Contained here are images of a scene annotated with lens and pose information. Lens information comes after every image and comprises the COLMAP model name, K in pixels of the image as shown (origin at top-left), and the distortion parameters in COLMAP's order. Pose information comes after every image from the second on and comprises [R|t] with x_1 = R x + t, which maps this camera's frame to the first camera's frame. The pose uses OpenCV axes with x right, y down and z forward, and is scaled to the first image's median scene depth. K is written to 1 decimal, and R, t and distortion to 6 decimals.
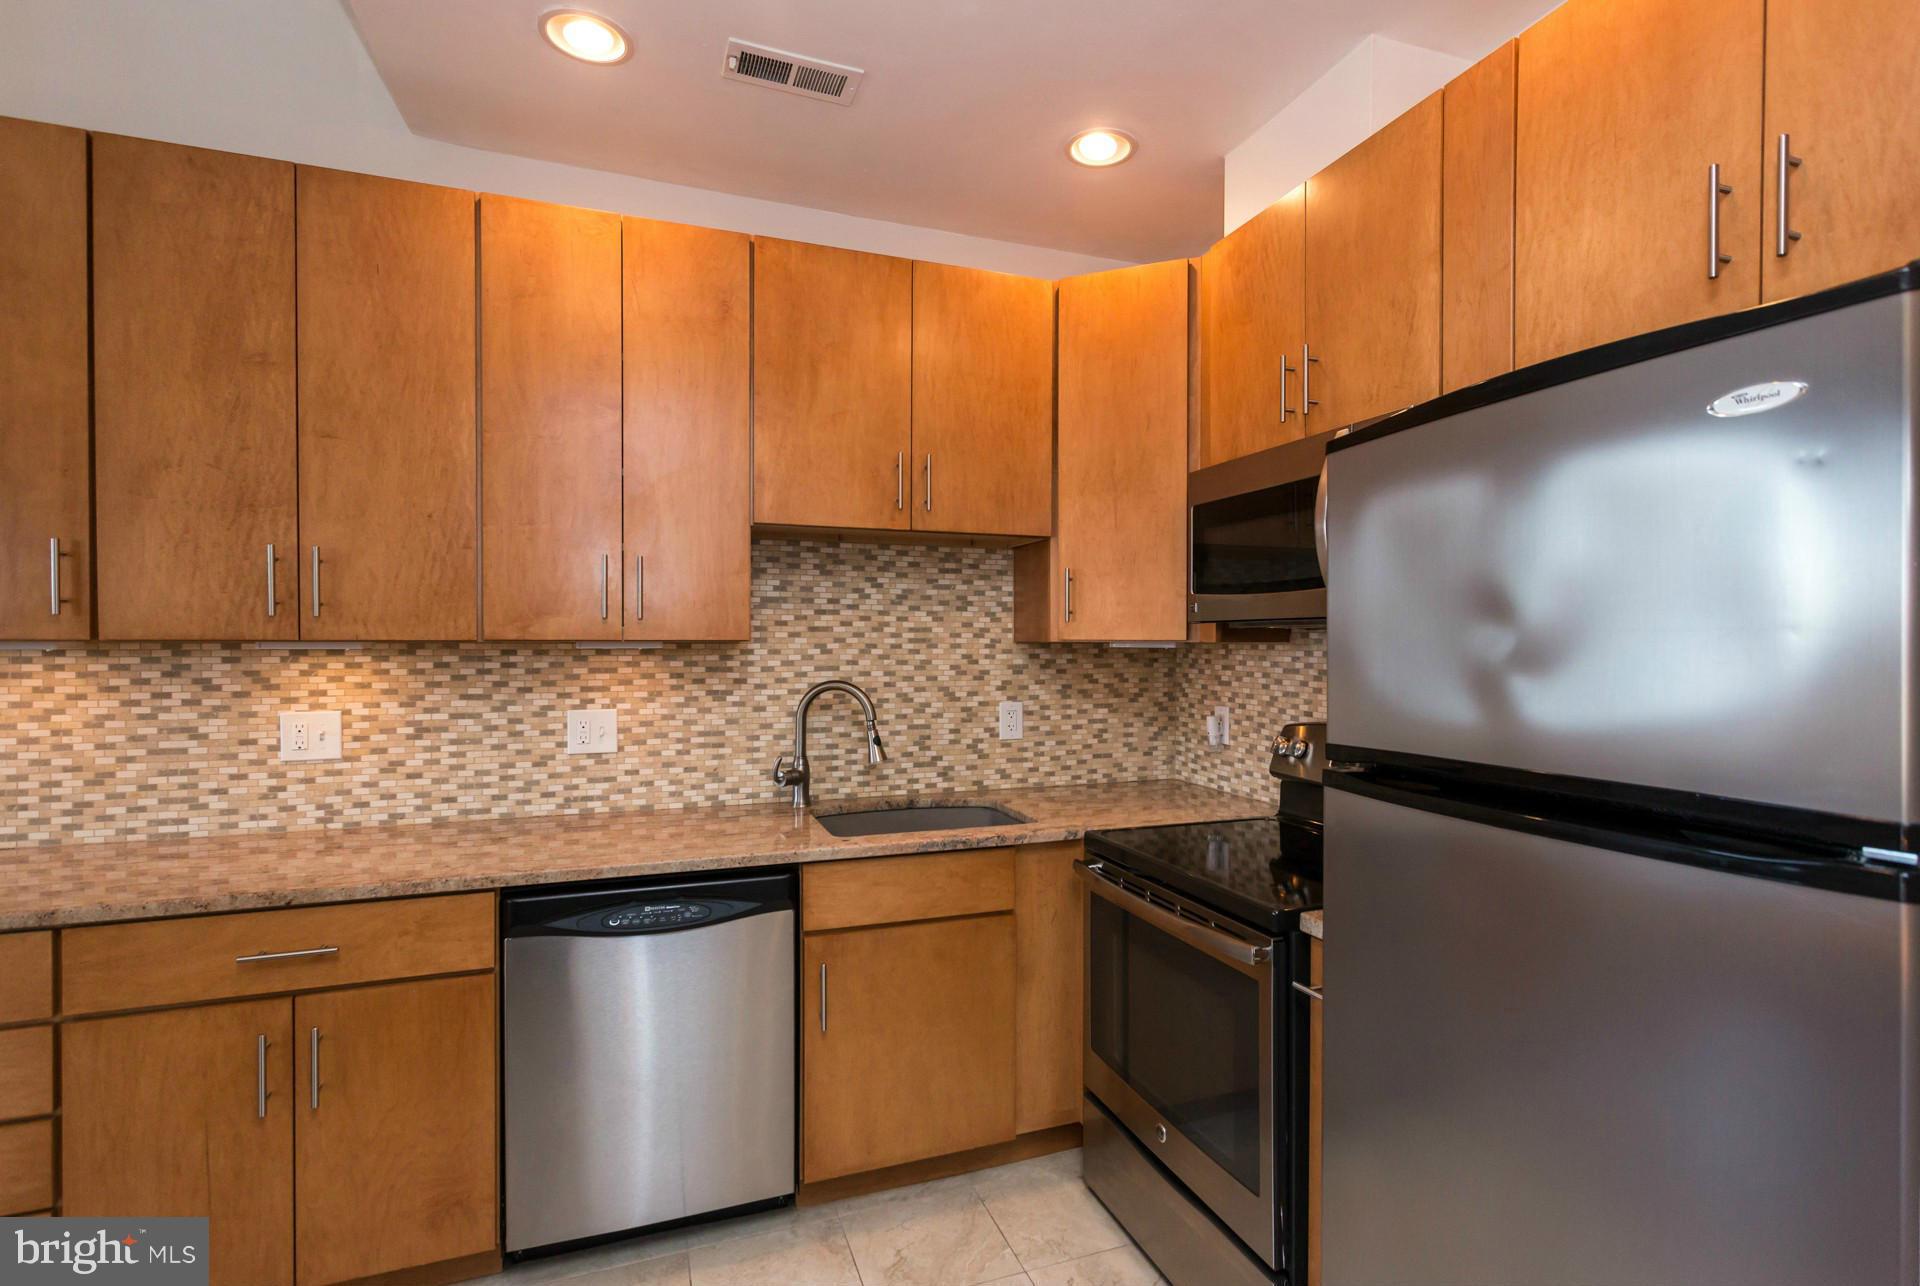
lens RADIAL K [[920.0, 0, 1009.2], [0, 920.0, 648.3], [0, 0, 1]] dist [0.004004, 0.001001]
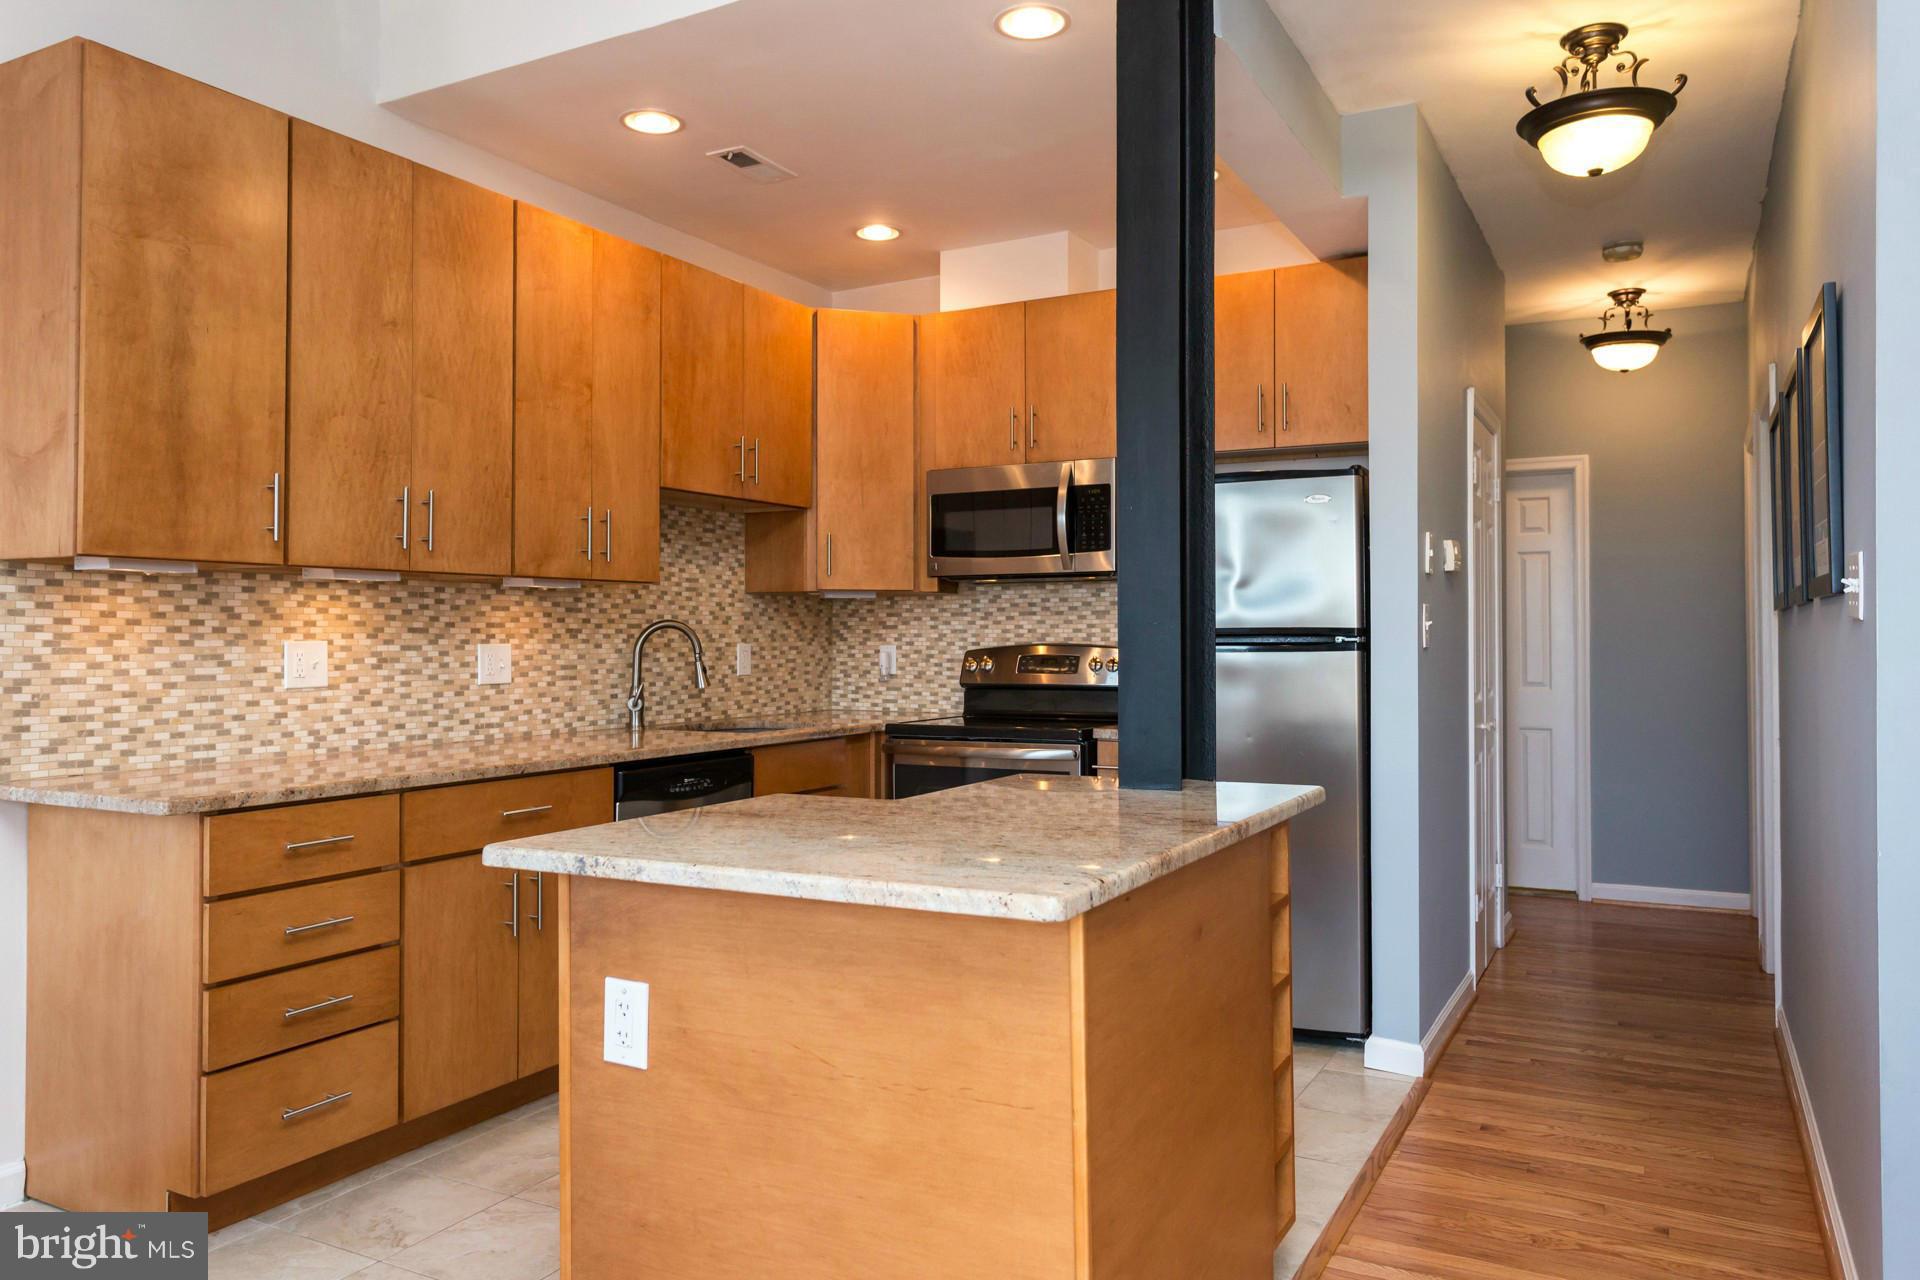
lens RADIAL K [[1346.3, 0, 981.5], [0, 1346.3, 618.0], [0, 0, 1]] dist [-0.001068, 0.004597]
pose [[0.748902, 0.003475, 0.662672, -1.202379], [0.011271, 0.999775, -0.017980, 0.079032], [-0.662585, 0.020934, 0.748694, -0.650543]]
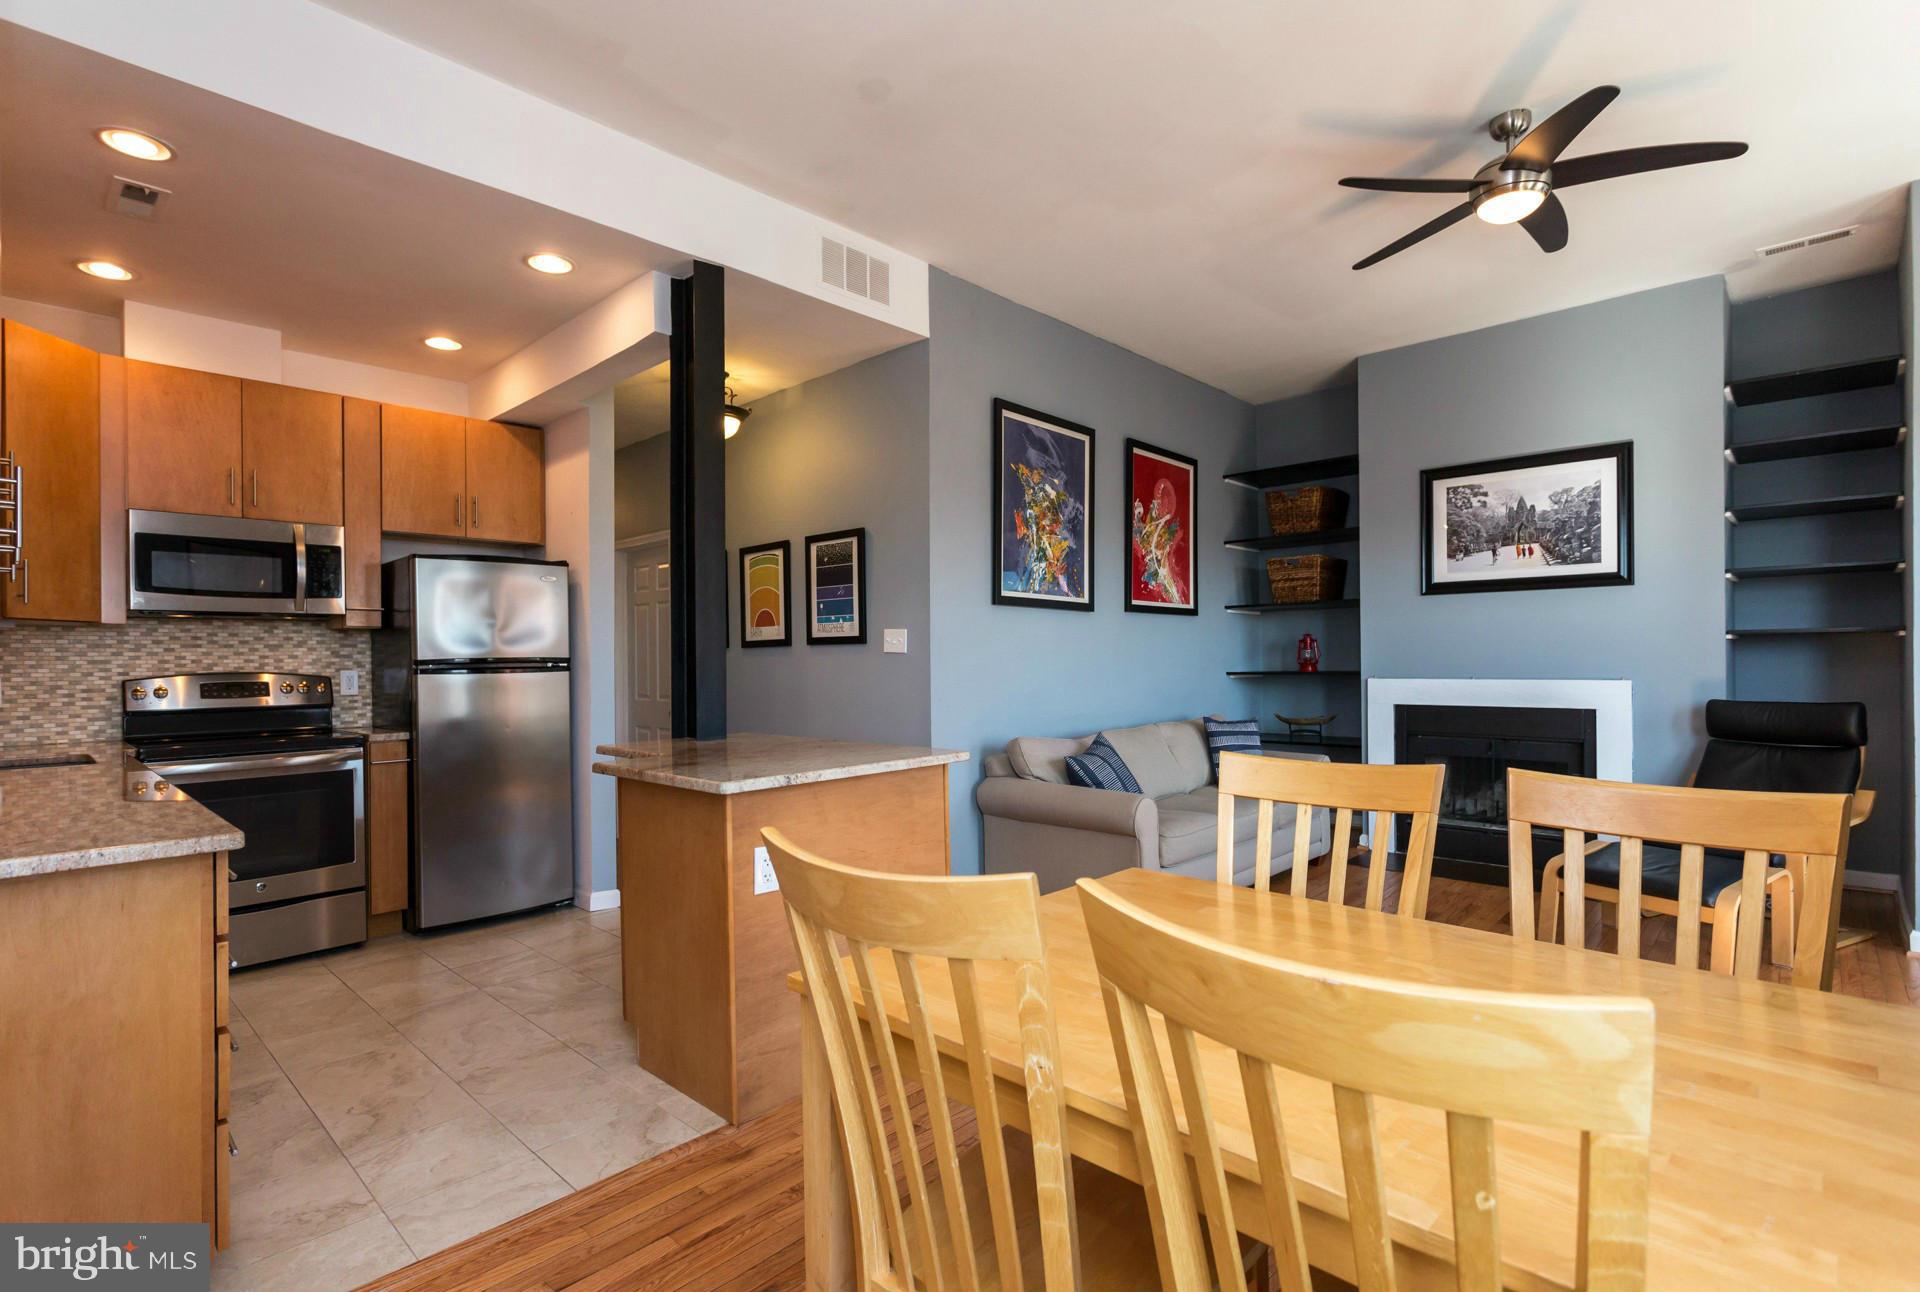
lens RADIAL K [[900.7, 0, 1004.4], [0, 900.7, 657.5], [0, 0, 1]] dist [-0.001319, 0.000230]
pose [[-0.455253, 0.002118, 0.890360, -1.860896], [0.018651, 0.999800, 0.007159, 0.069658], [-0.890167, 0.019865, -0.455201, 0.358349]]
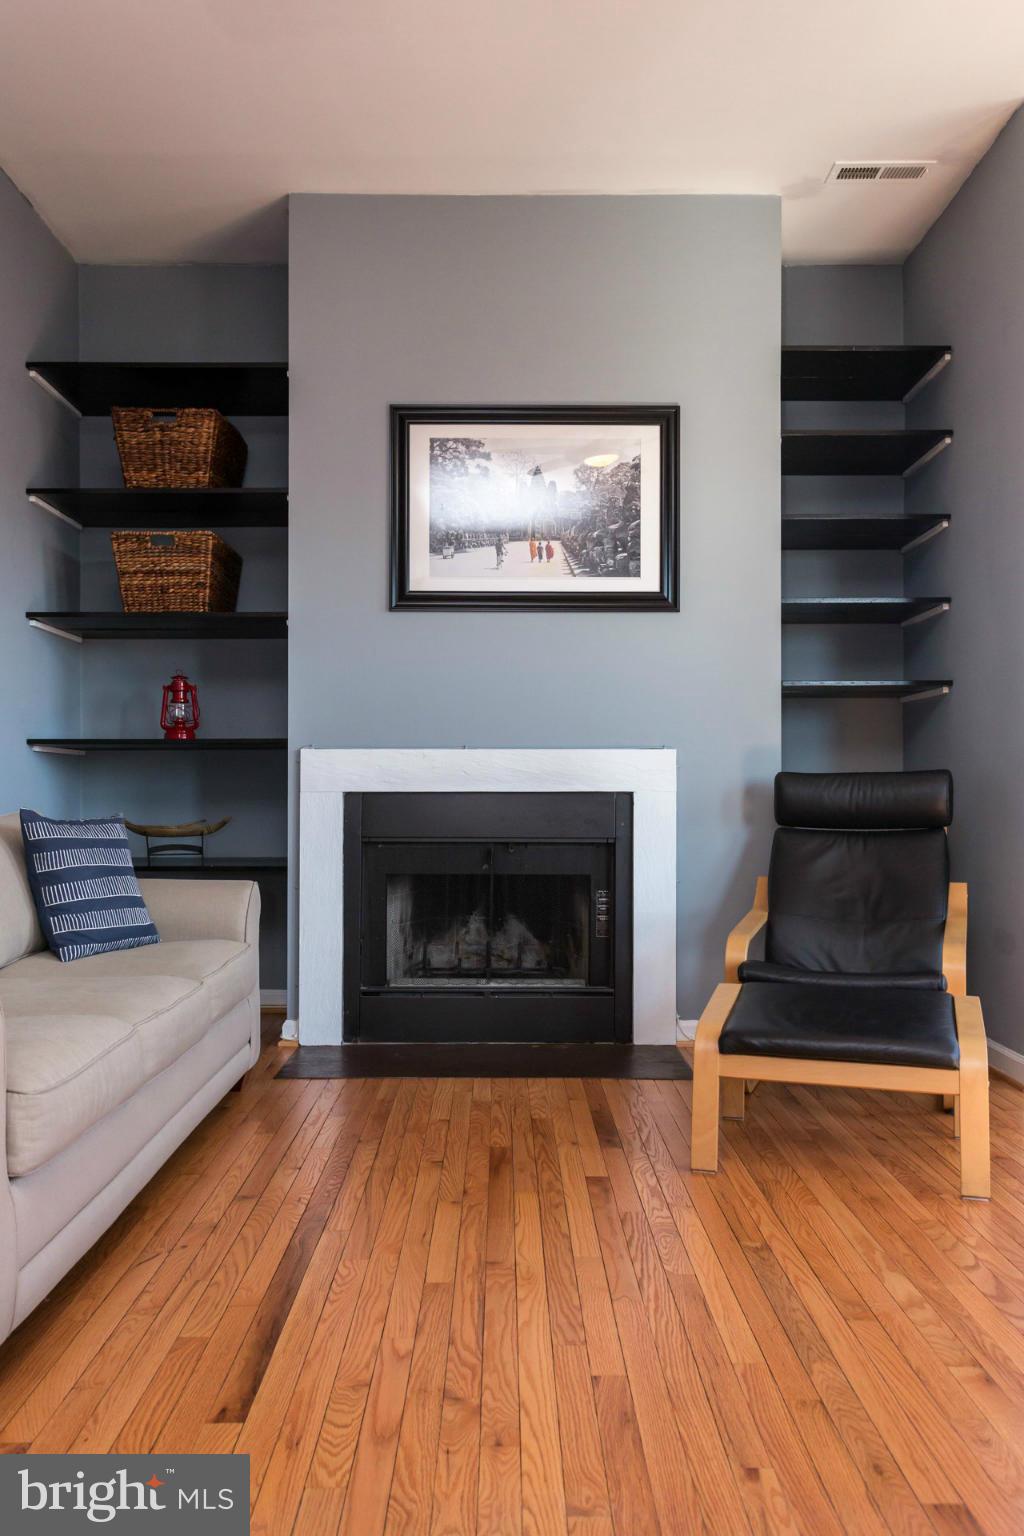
lens RADIAL K [[1186.7, 0, 537.3], [0, 1186.7, 766.4], [0, 0, 1]] dist [0.014329, 0.002253]
pose [[-0.935304, 0.001796, 0.353841, -1.084025], [0.000510, 0.999993, -0.003727, 0.207701], [-0.353845, -0.003306, -0.935298, -0.048120]]
